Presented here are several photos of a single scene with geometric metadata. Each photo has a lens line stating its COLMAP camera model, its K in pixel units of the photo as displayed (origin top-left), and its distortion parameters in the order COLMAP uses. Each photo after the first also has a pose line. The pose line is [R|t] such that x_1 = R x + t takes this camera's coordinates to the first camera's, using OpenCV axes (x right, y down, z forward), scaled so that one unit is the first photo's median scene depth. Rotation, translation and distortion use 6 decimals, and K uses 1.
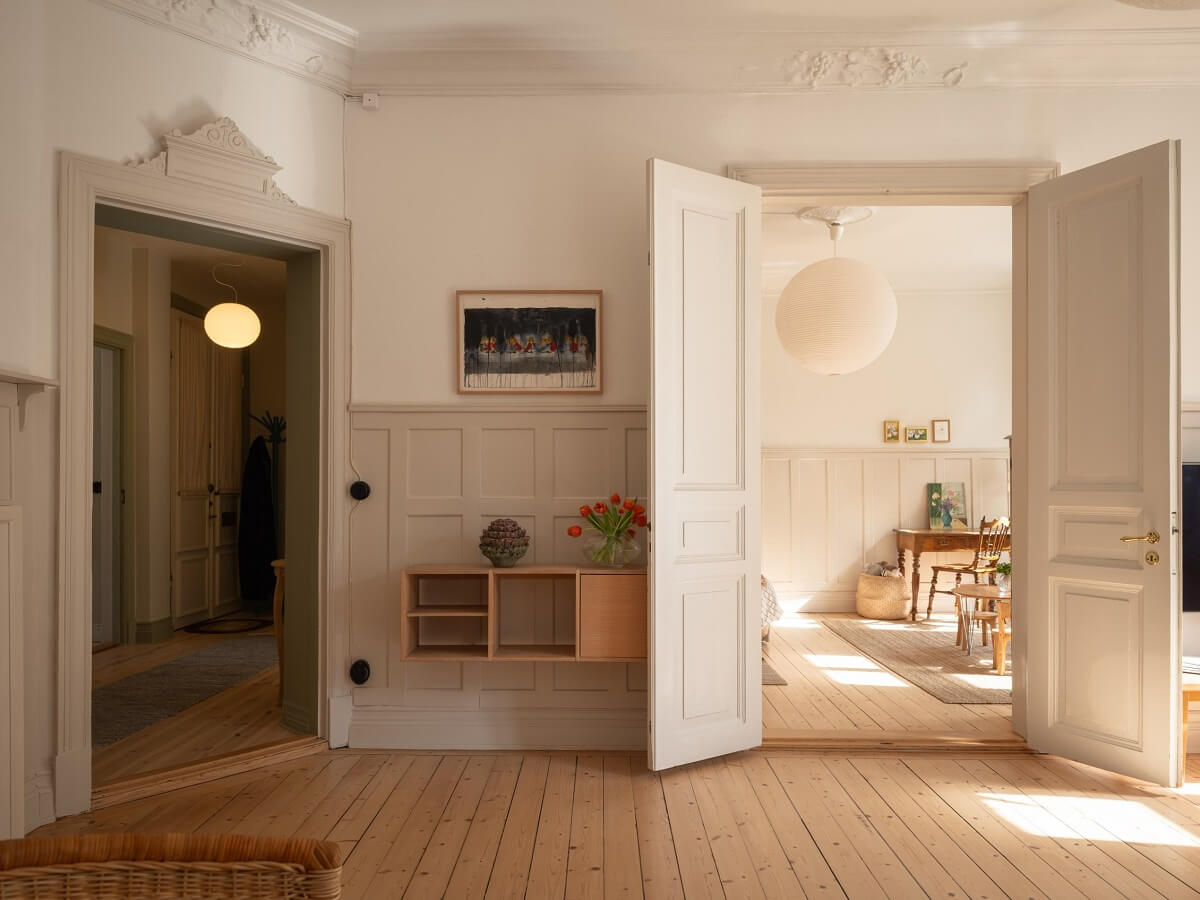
lens RADIAL K [[890.2, 0, 593.7], [0, 890.2, 486.2], [0, 0, 1]] dist [0.040070, -0.052138]
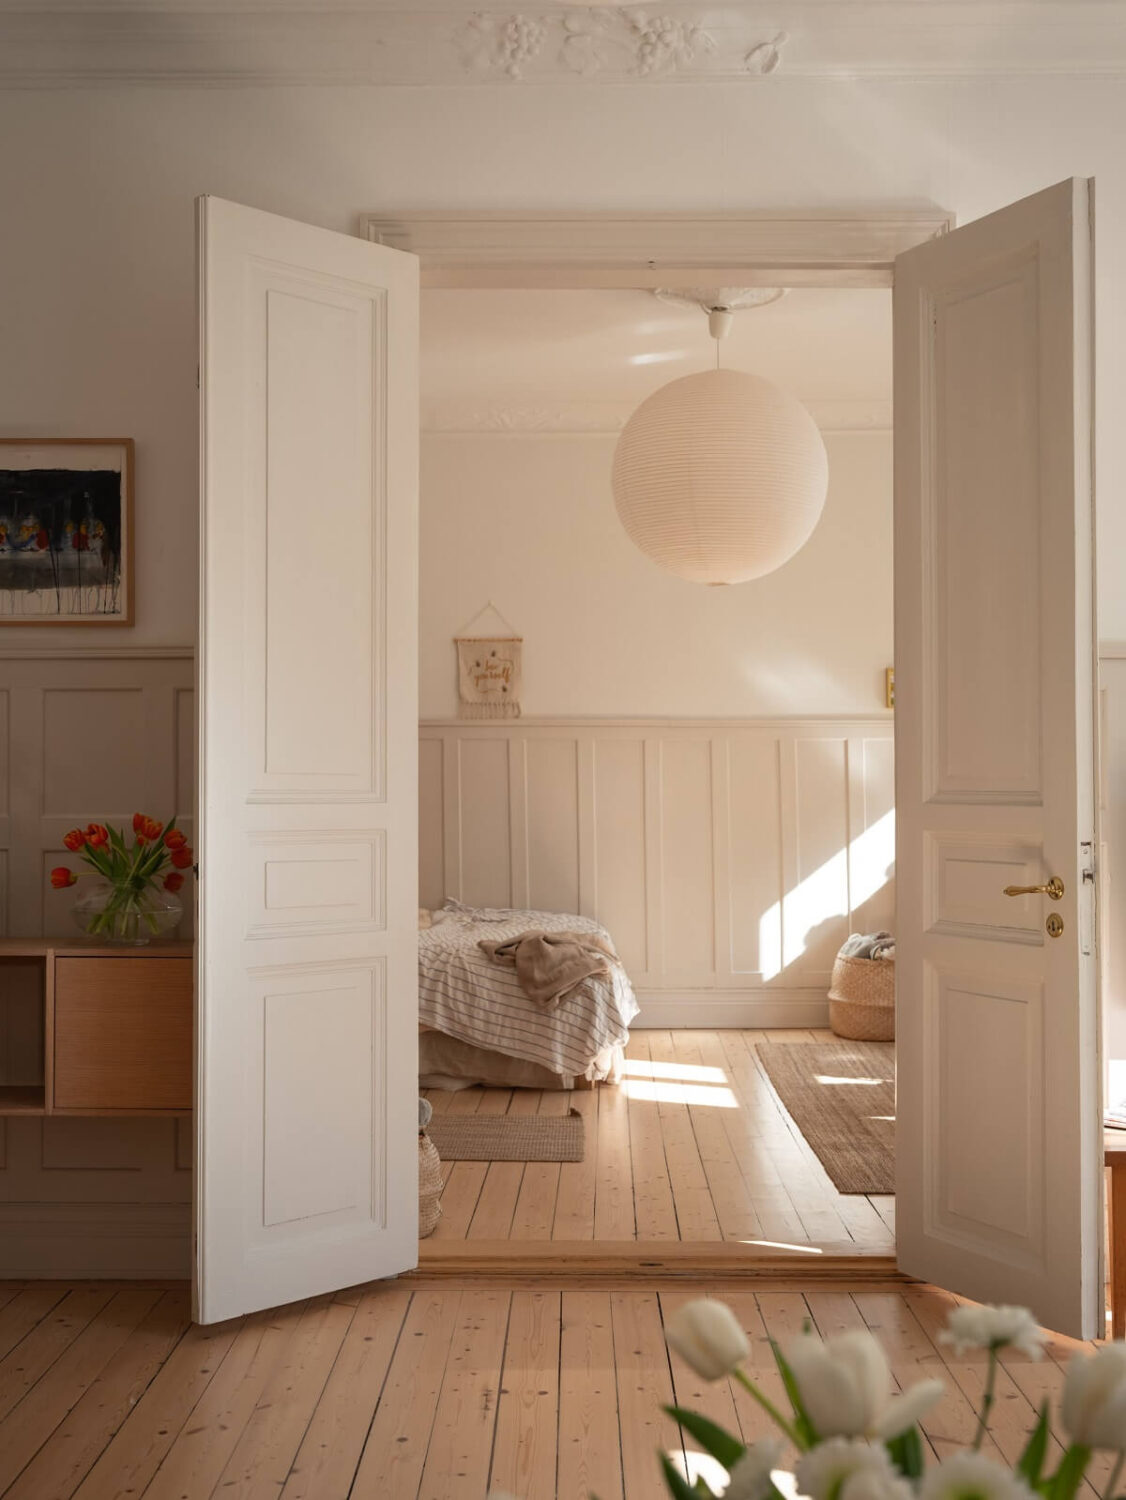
lens RADIAL K [[1725.1, 0, 571.1], [0, 1725.1, 749.0], [0, 0, 1]] dist [0.012066, 0.000000]
pose [[0.999987, -0.000005, 0.005018, 0.274221], [0.000109, 0.999782, -0.020883, -0.005928], [-0.005017, 0.020883, 0.999769, -0.062115]]
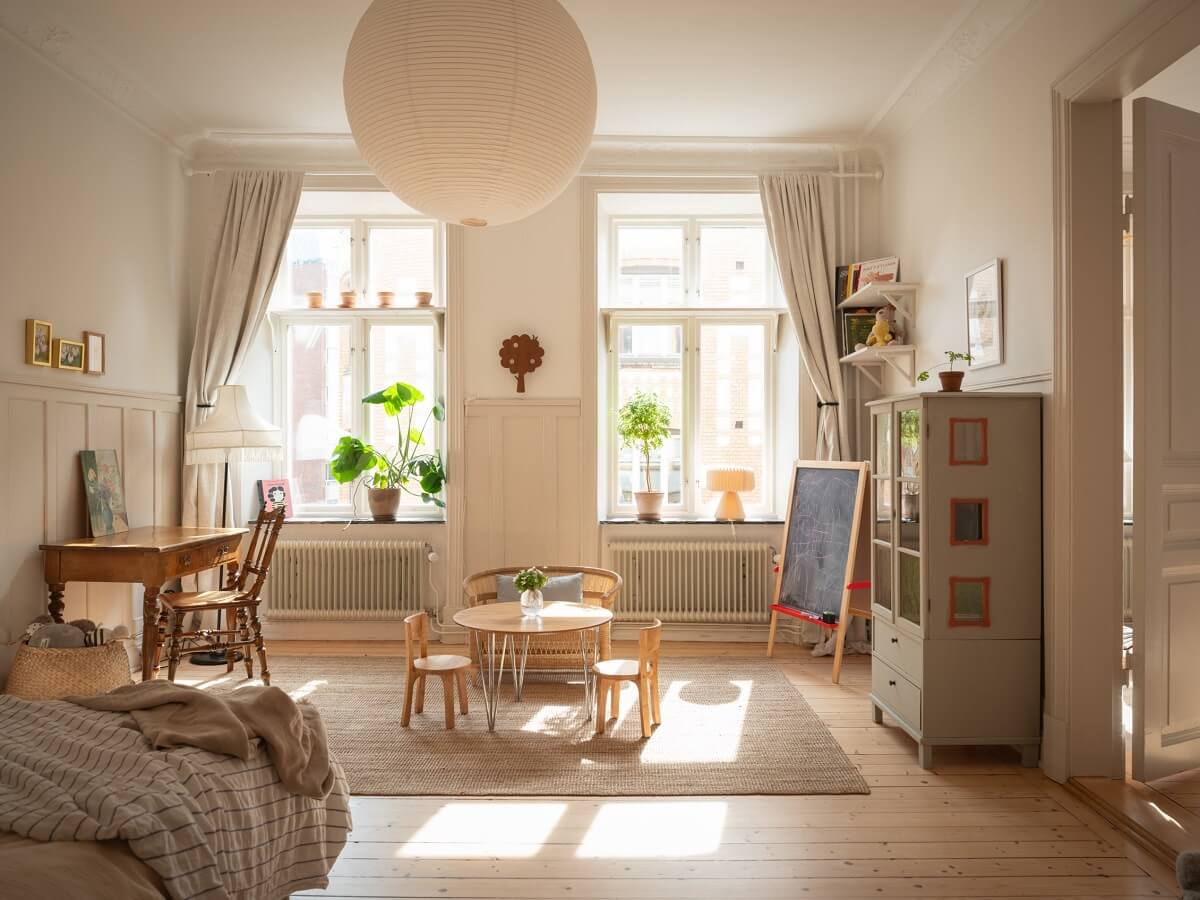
lens RADIAL K [[888.5, 0, 605.7], [0, 888.5, 445.7], [0, 0, 1]] dist [0.021323, -0.032183]
pose [[-0.016043, 0.007899, 0.999840, -0.310417], [-0.002990, 0.999964, -0.007948, -0.005896], [-0.999867, -0.003117, -0.016019, 1.452448]]
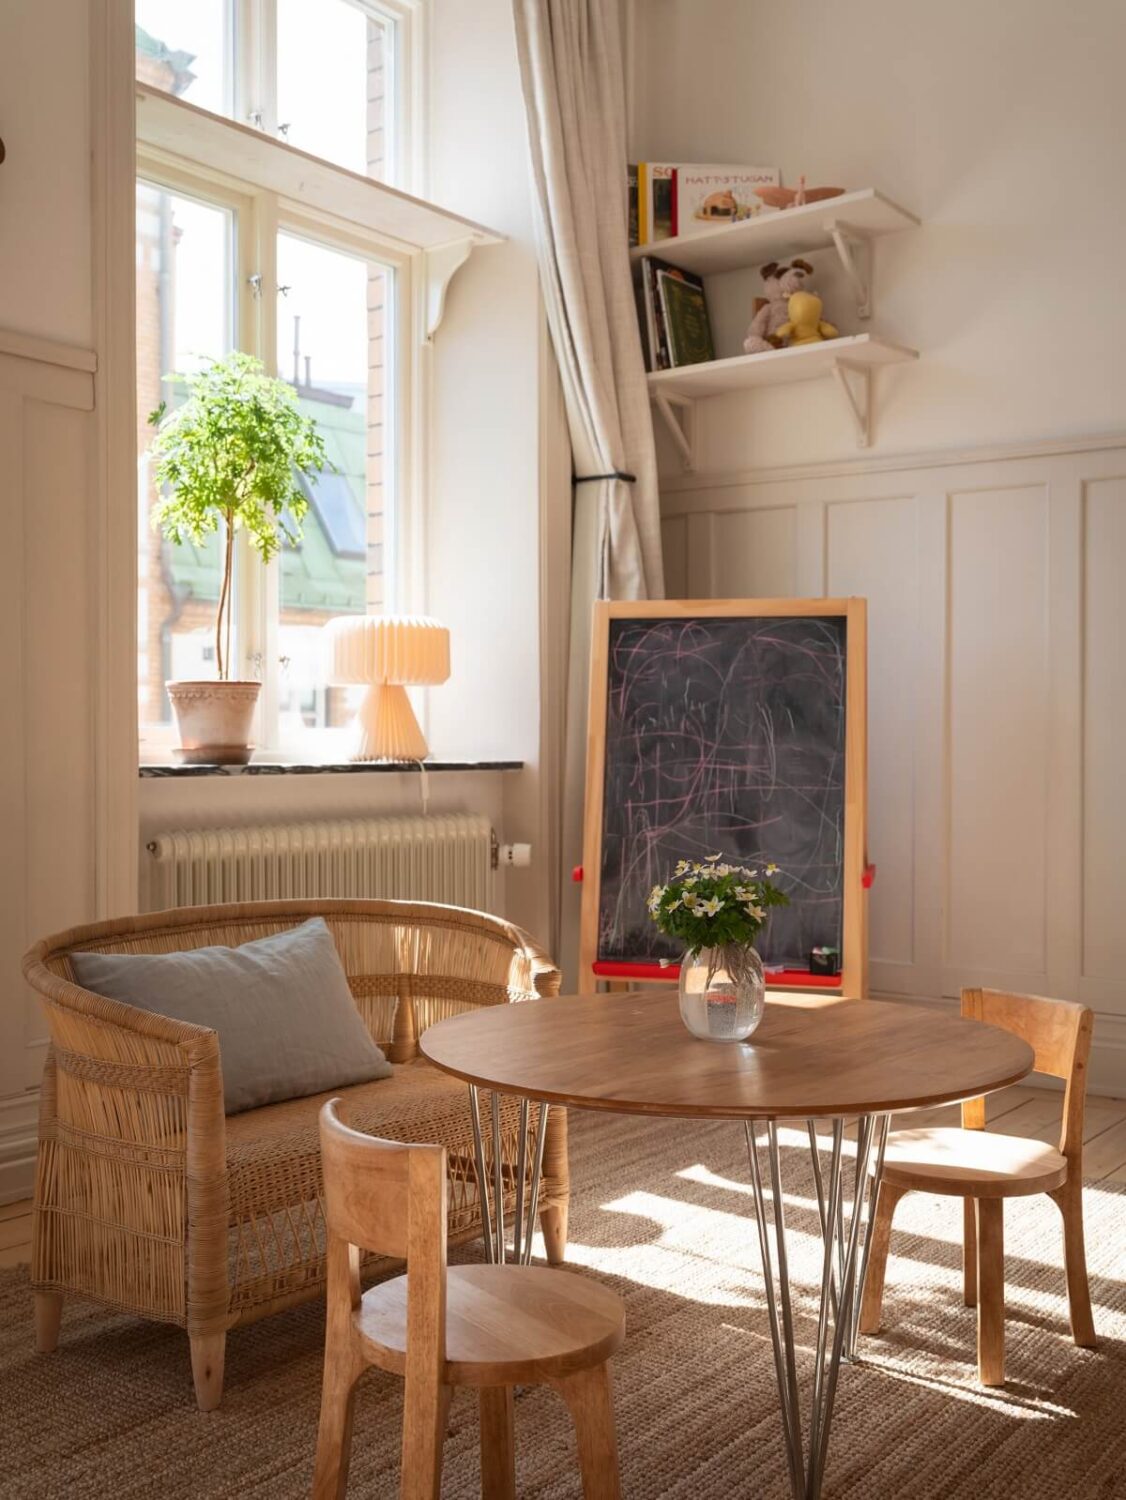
lens RADIAL K [[1525.6, 0, 584.9], [0, 1525.6, 745.8], [0, 0, 1]] dist [0.001818, 0.000000]
pose [[-0.819937, 0.001592, 0.572451, 0.480754], [0.002605, 0.999996, 0.000949, 0.089334], [-0.572448, 0.002269, -0.819938, 1.903590]]
